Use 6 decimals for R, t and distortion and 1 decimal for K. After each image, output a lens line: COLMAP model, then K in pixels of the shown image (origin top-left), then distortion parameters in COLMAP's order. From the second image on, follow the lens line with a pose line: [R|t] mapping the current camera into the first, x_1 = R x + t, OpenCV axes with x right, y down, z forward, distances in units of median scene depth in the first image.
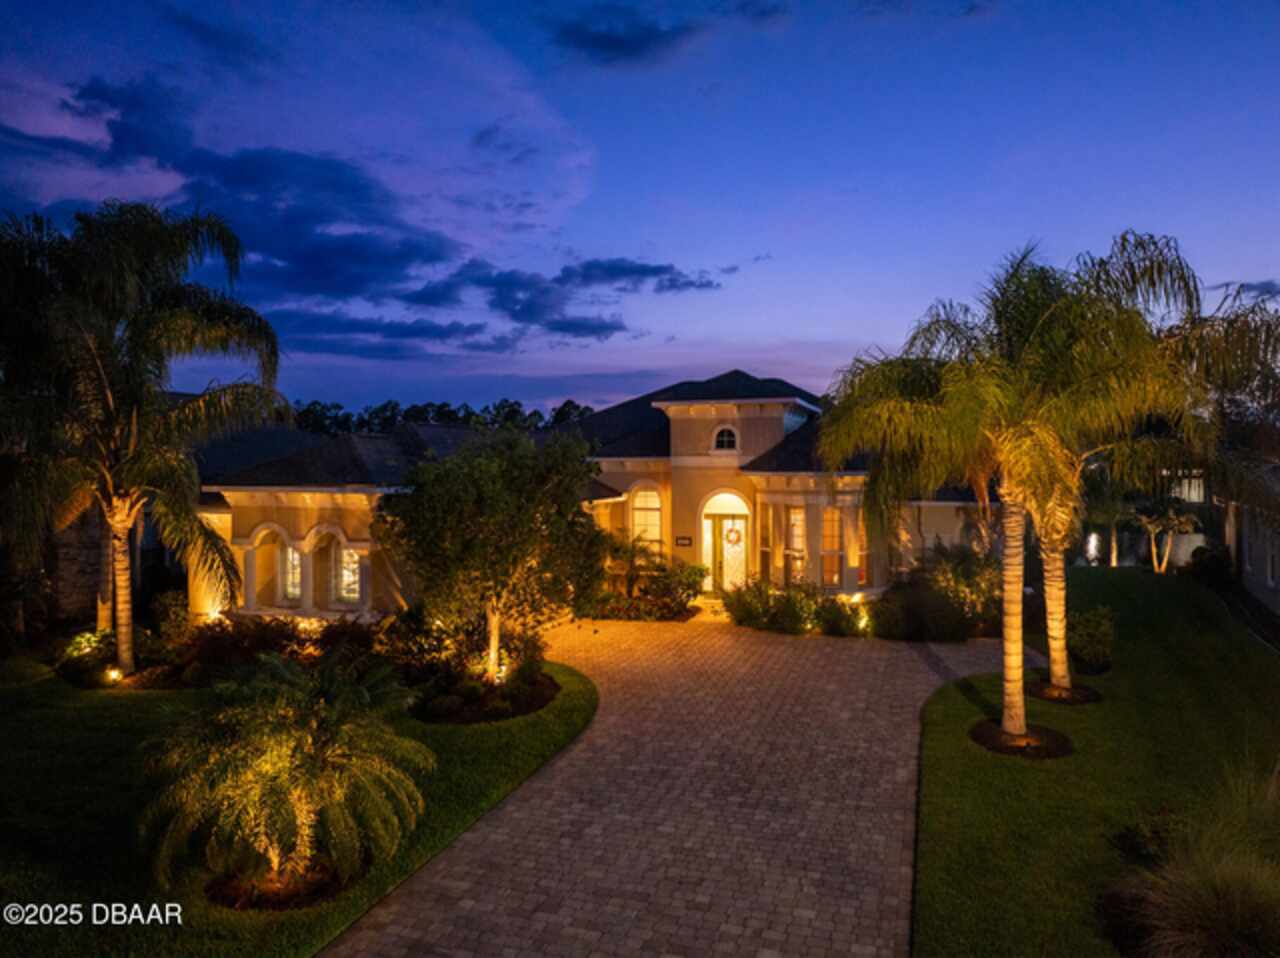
lens RADIAL K [[901.9, 0, 645.2], [0, 901.9, 458.0], [0, 0, 1]] dist [-0.034639, -0.004419]
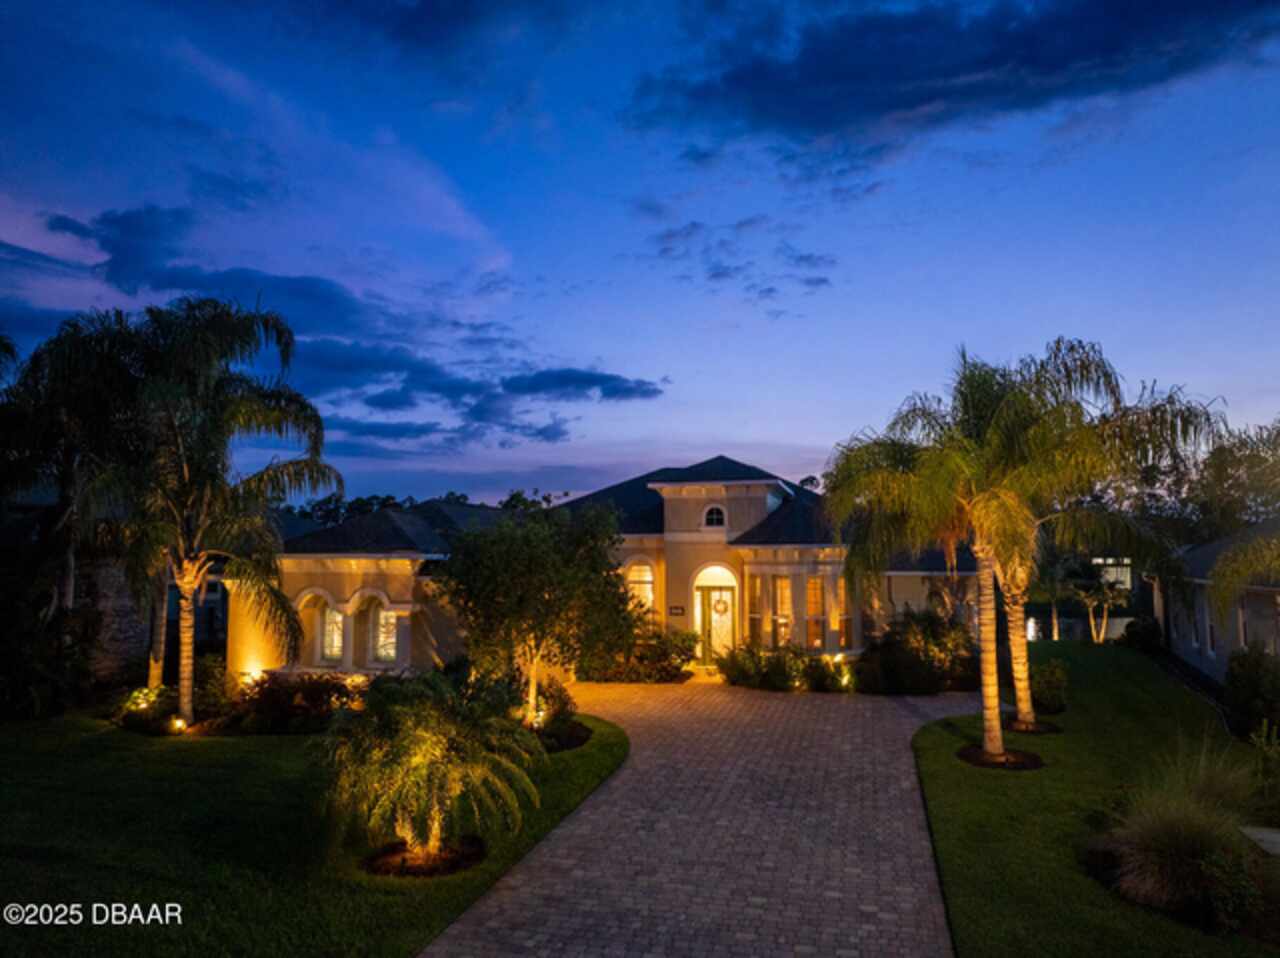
lens RADIAL K [[901.7, 0, 644.7], [0, 901.7, 457.8], [0, 0, 1]] dist [-0.037430, -0.001752]
pose [[0.997773, 0.007056, 0.066329, -0.101164], [0.000019, 0.994359, -0.106063, 0.034589], [-0.066704, 0.105828, 0.992145, -0.143720]]
